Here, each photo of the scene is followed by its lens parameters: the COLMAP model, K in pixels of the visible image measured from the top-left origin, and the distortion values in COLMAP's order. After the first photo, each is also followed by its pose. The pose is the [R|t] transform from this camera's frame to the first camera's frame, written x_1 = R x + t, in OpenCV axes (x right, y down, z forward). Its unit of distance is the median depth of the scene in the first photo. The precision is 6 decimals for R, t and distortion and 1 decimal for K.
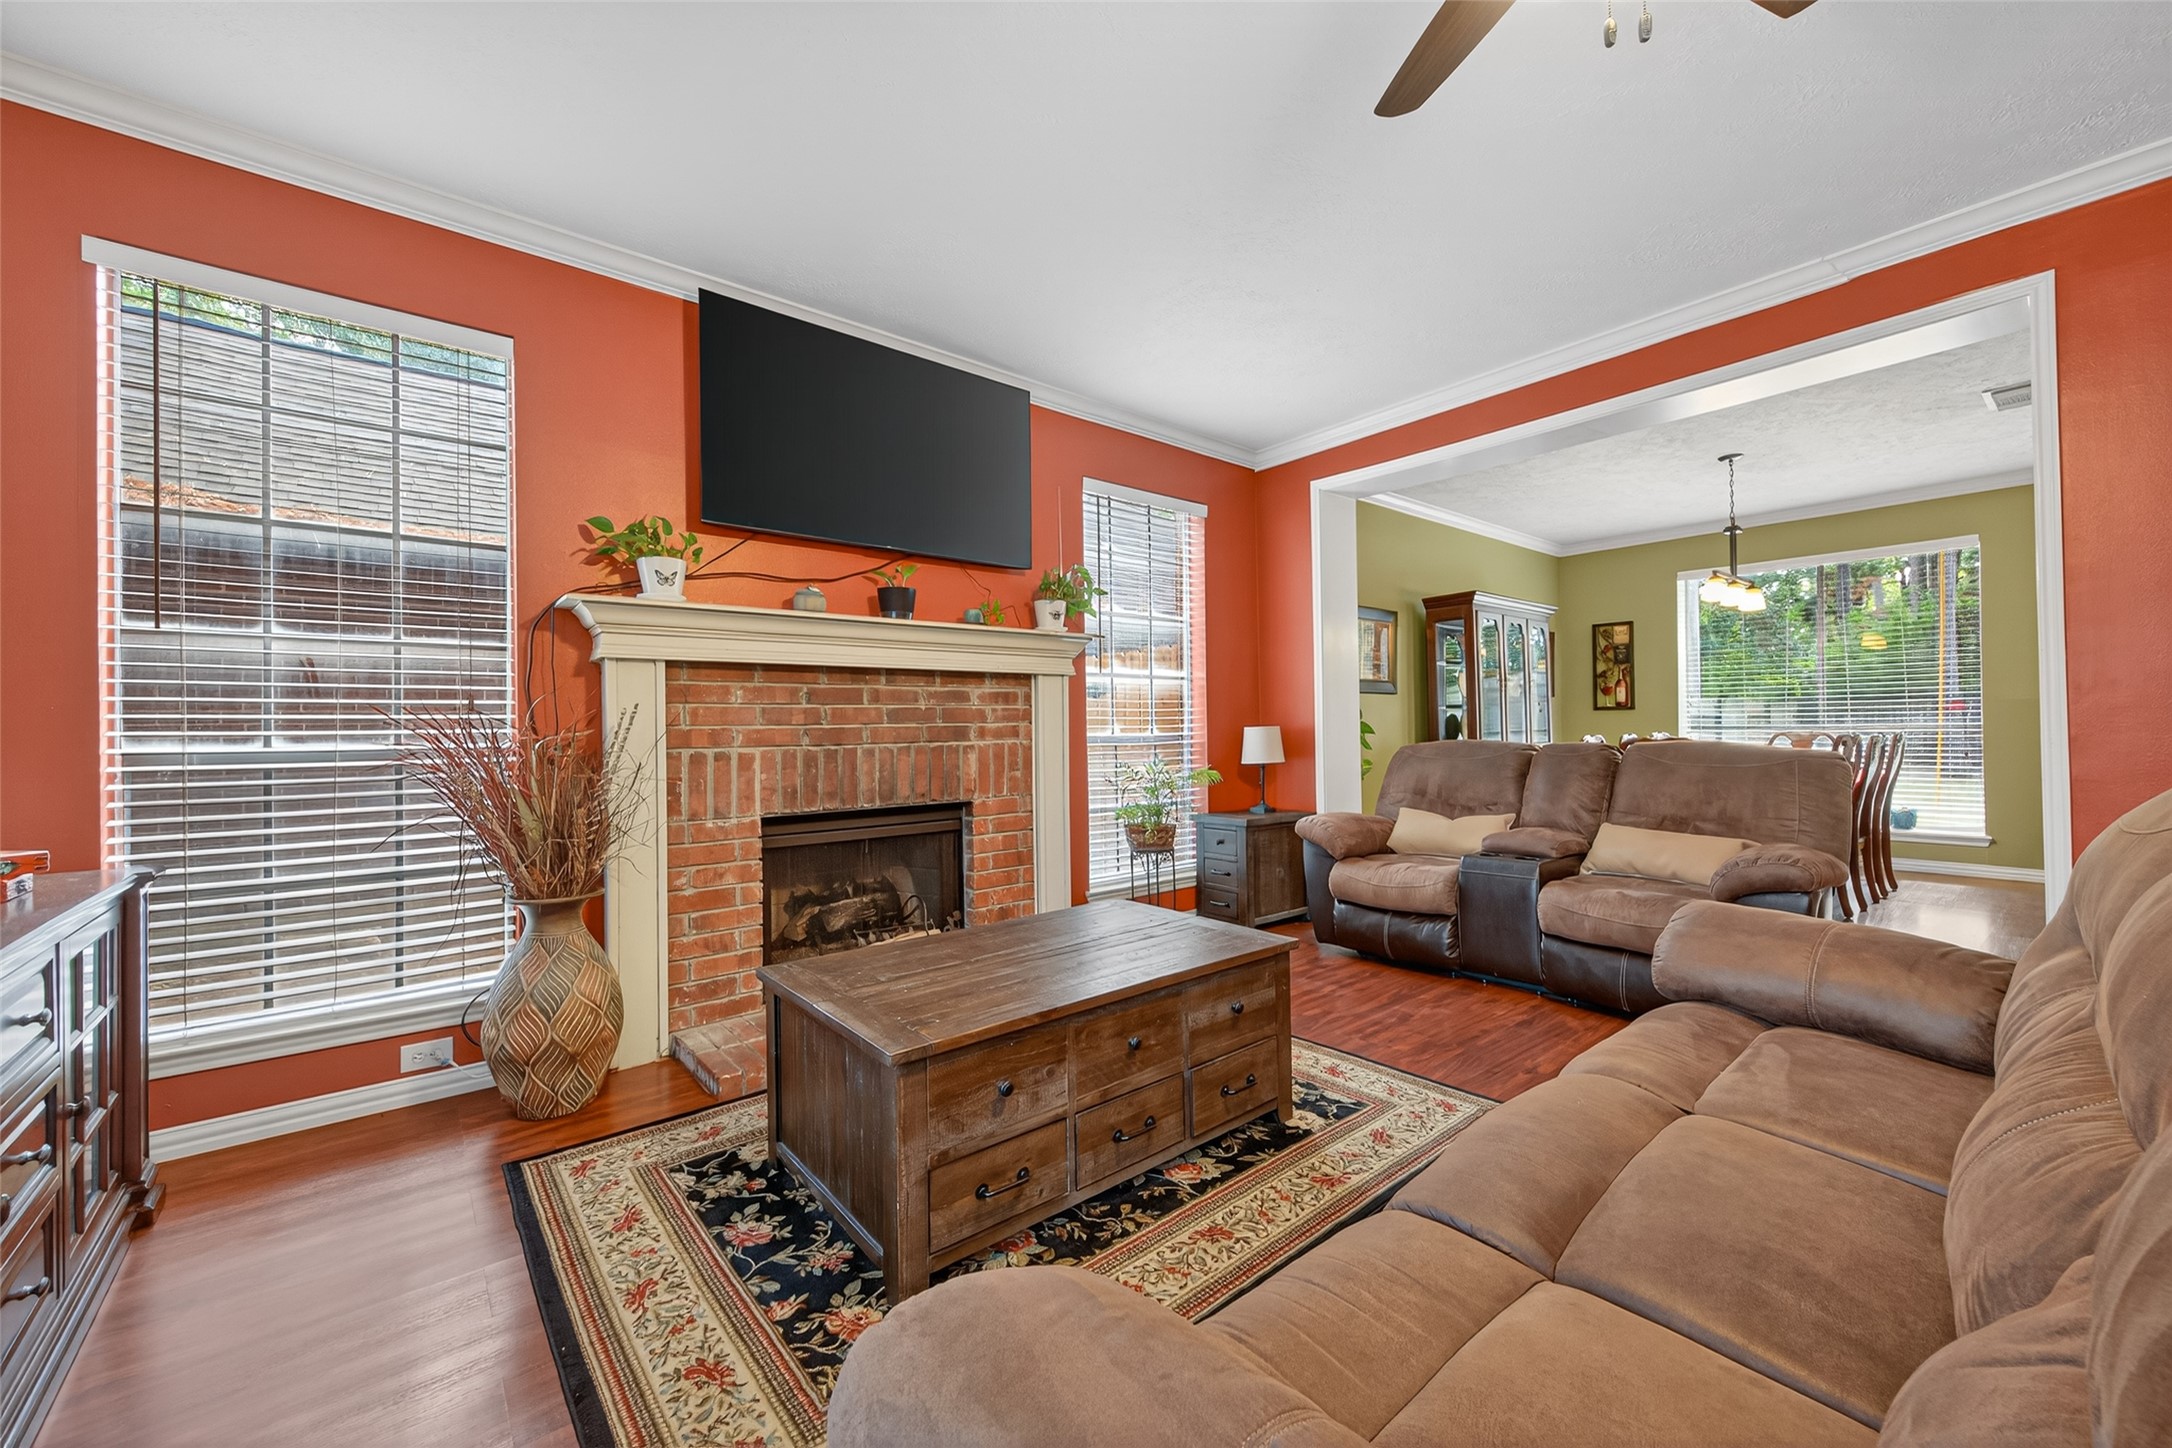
lens RADIAL K [[848.1, 0, 1086.0], [0, 848.1, 724.0], [0, 0, 1]] dist [0.004776, -0.000565]
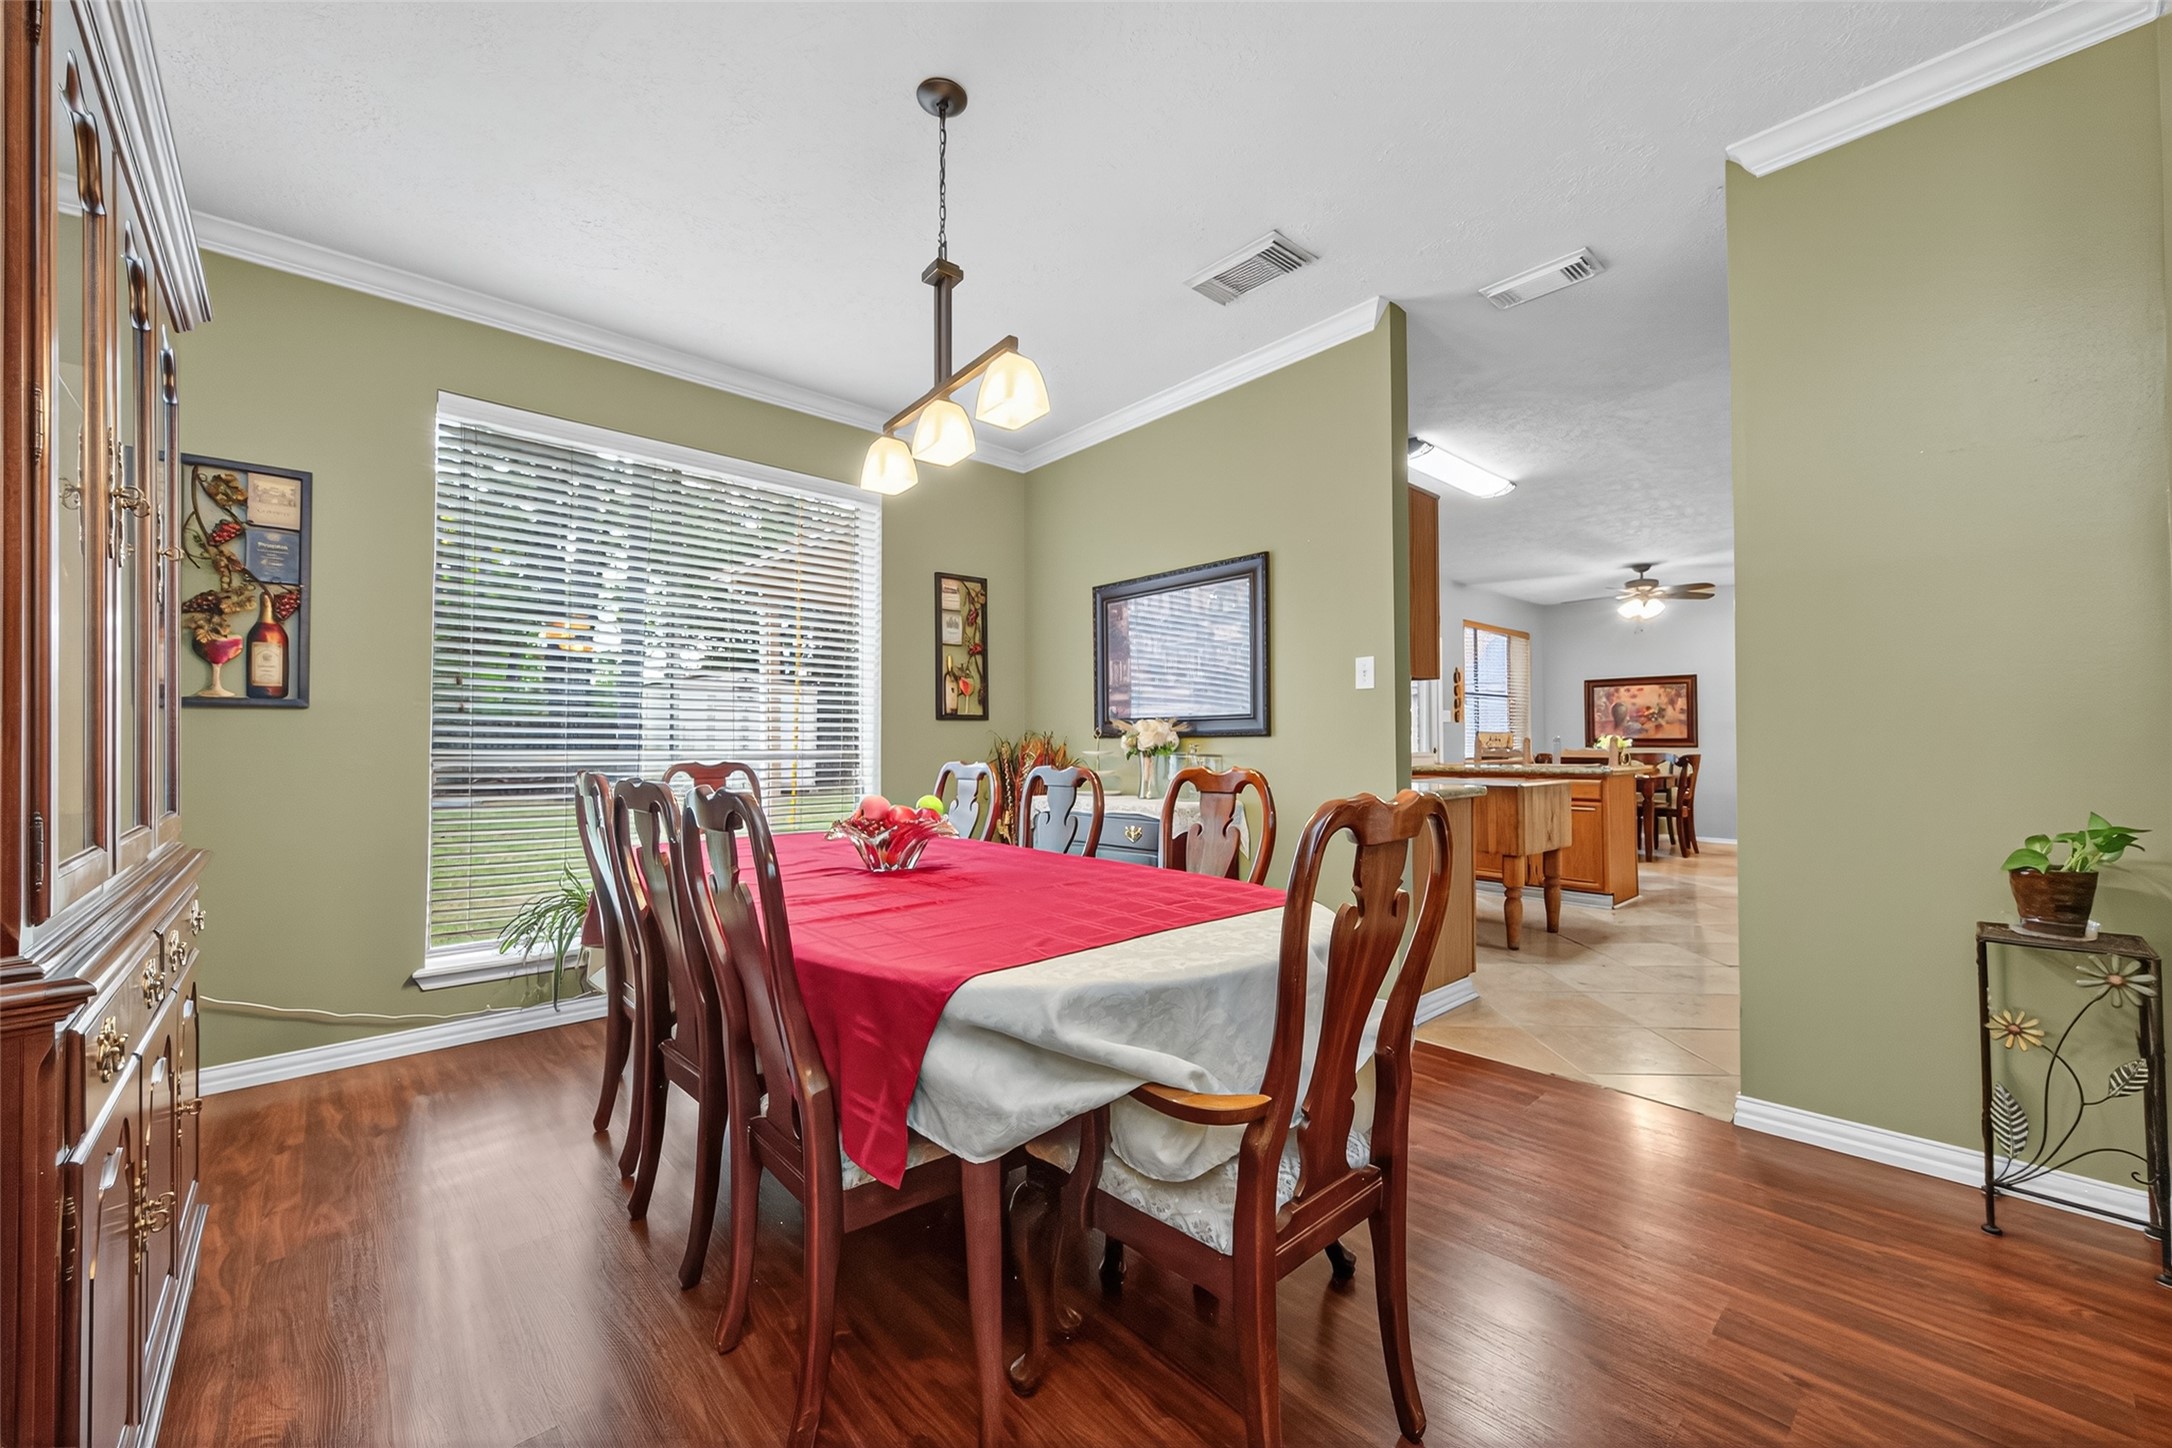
lens RADIAL K [[821.0, 0, 1074.7], [0, 821.0, 731.1], [0, 0, 1]] dist [-0.012534, -0.000136]
pose [[-0.045424, 0.016772, 0.998827, 0.560540], [0.002414, 0.999858, -0.016679, 0.000122], [-0.998965, 0.001653, -0.045458, 1.404764]]
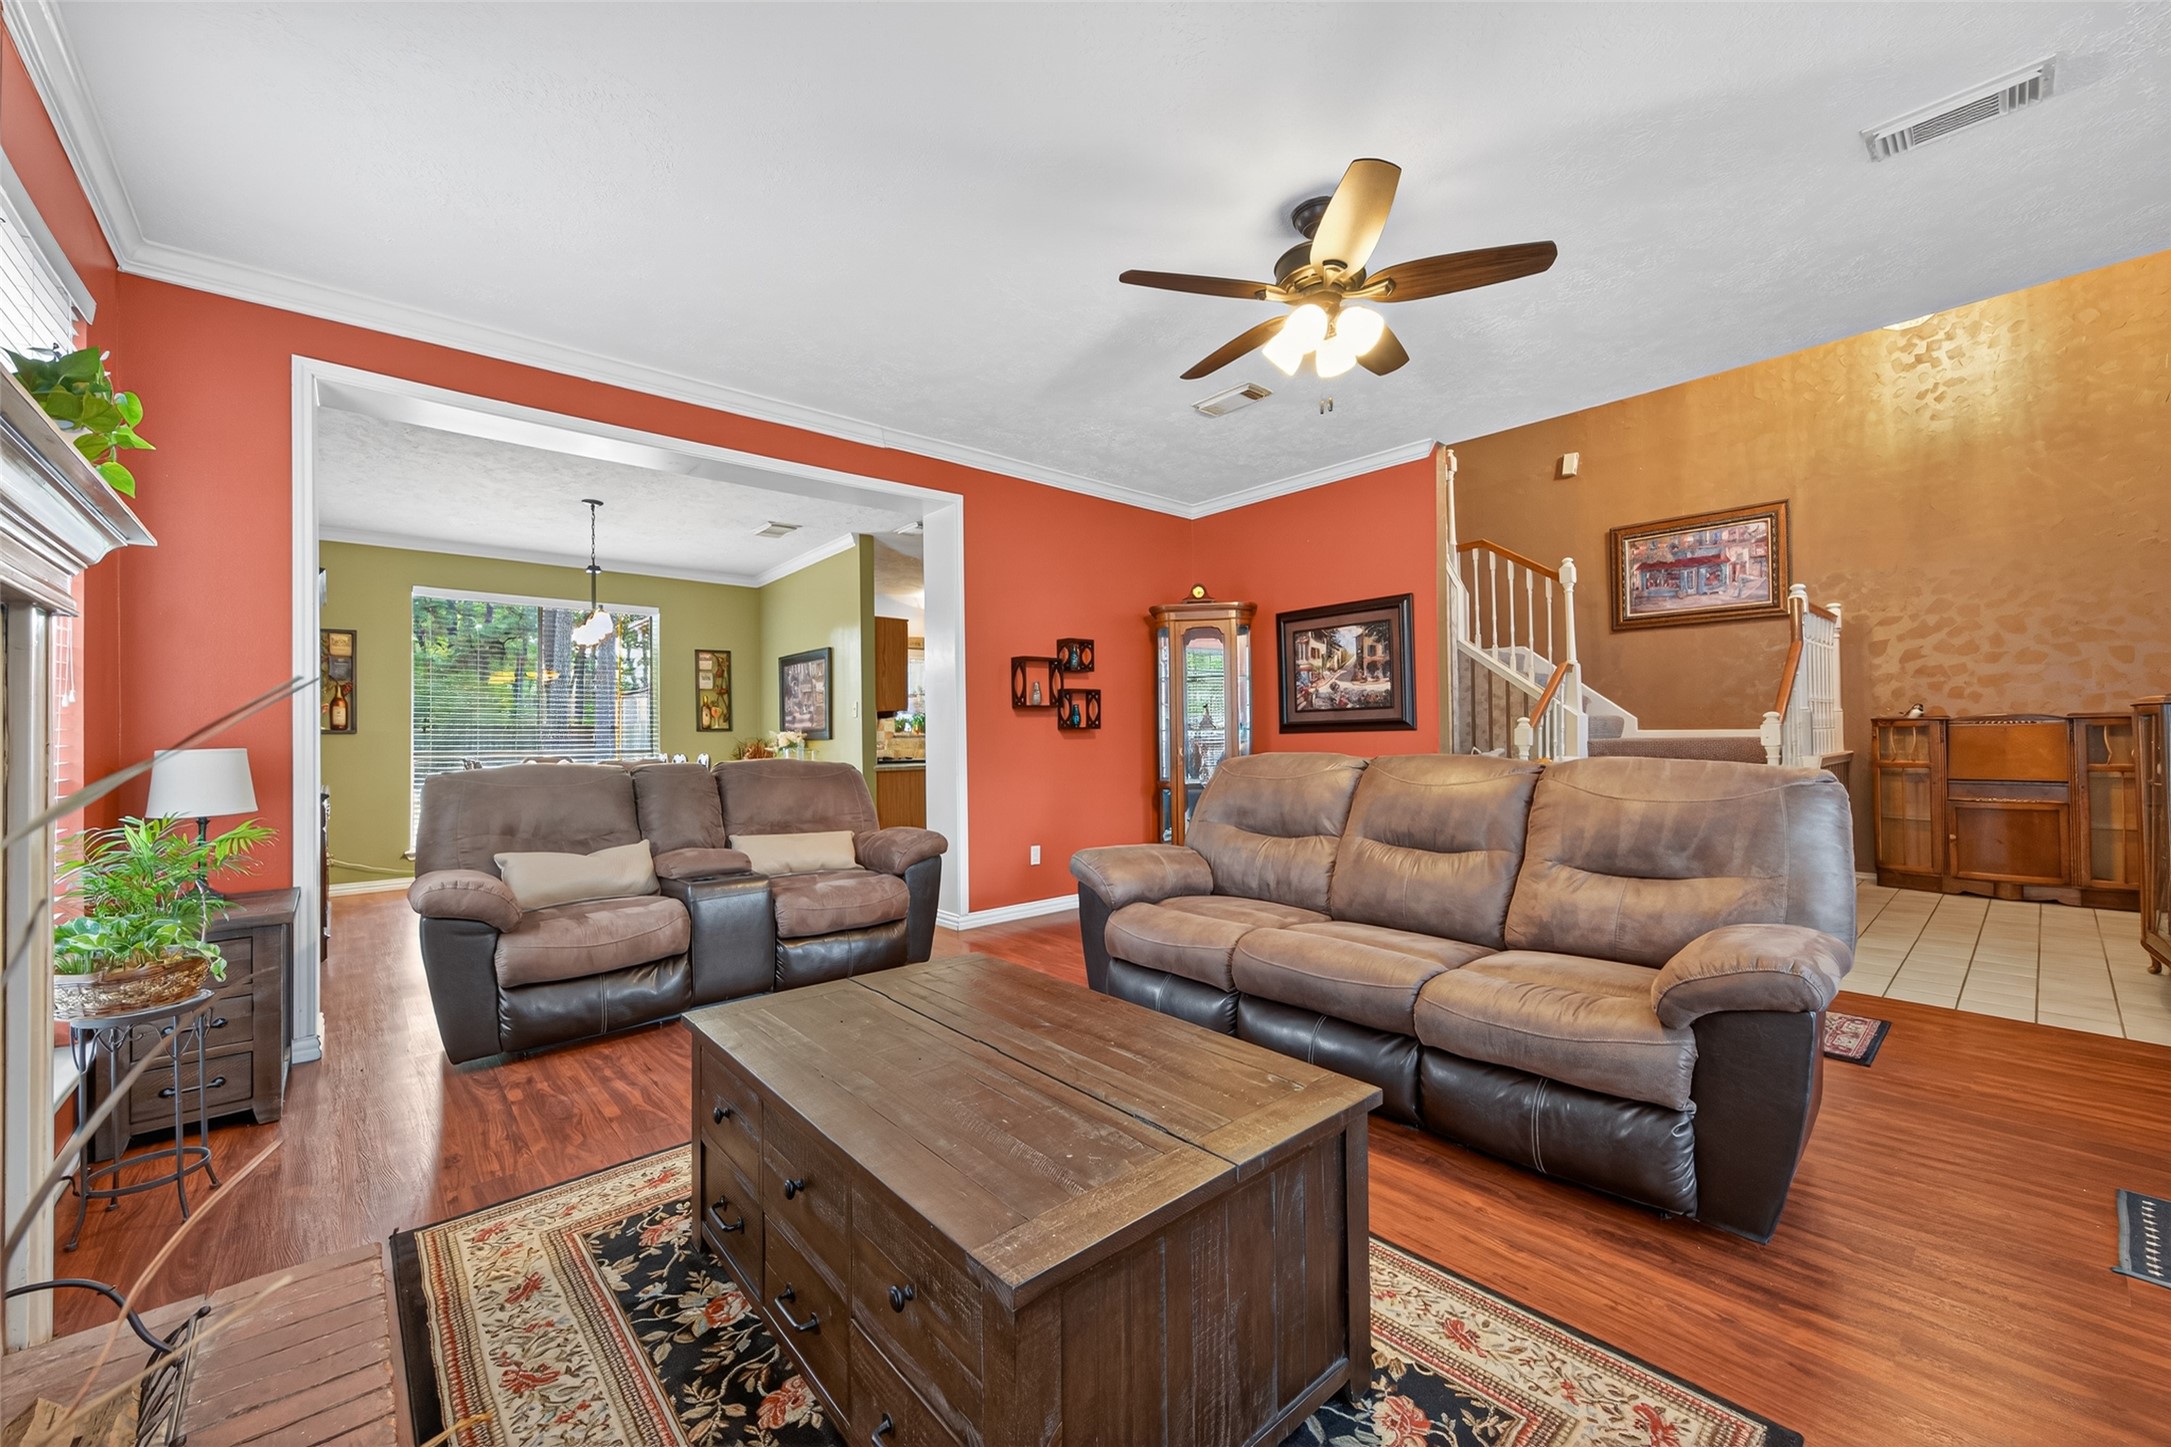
lens RADIAL K [[850.6, 0, 1095.0], [0, 850.6, 730.9], [0, 0, 1]] dist [0.001226, -0.000015]
pose [[-0.027041, 0.011315, 0.999570, -0.498051], [0.012550, 0.999861, -0.010979, -0.000780], [-0.999556, 0.012248, -0.027179, 0.567699]]
